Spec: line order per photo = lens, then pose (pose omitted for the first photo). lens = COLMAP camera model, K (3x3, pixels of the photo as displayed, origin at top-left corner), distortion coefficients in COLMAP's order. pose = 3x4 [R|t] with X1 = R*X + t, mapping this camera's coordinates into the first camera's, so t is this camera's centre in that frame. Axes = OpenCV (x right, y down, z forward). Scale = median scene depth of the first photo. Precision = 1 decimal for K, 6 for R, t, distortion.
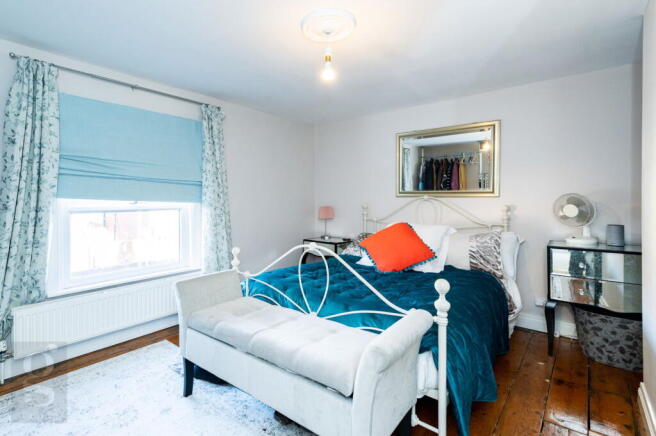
lens RADIAL K [[333.6, 0, 323.1], [0, 333.6, 197.7], [0, 0, 1]] dist [0.004621, 0.000400]
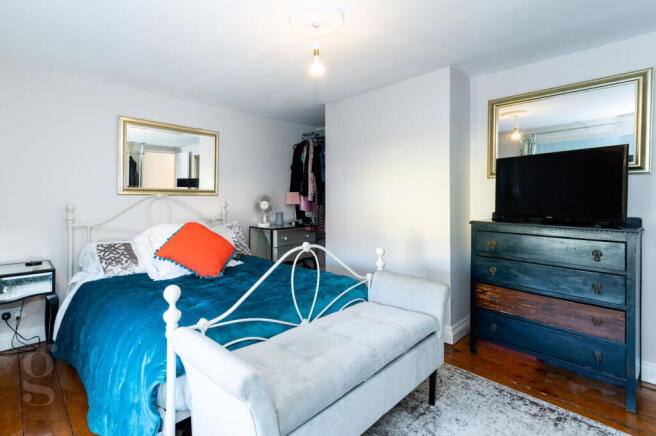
lens RADIAL K [[299.4, 0, 319.5], [0, 299.4, 199.4], [0, 0, 1]] dist [0.005195, -0.000140]
pose [[0.139657, -0.004341, 0.990190, -0.555264], [-0.001454, 0.999988, 0.004589, 0.007843], [-0.990199, -0.002081, 0.139649, 0.568723]]
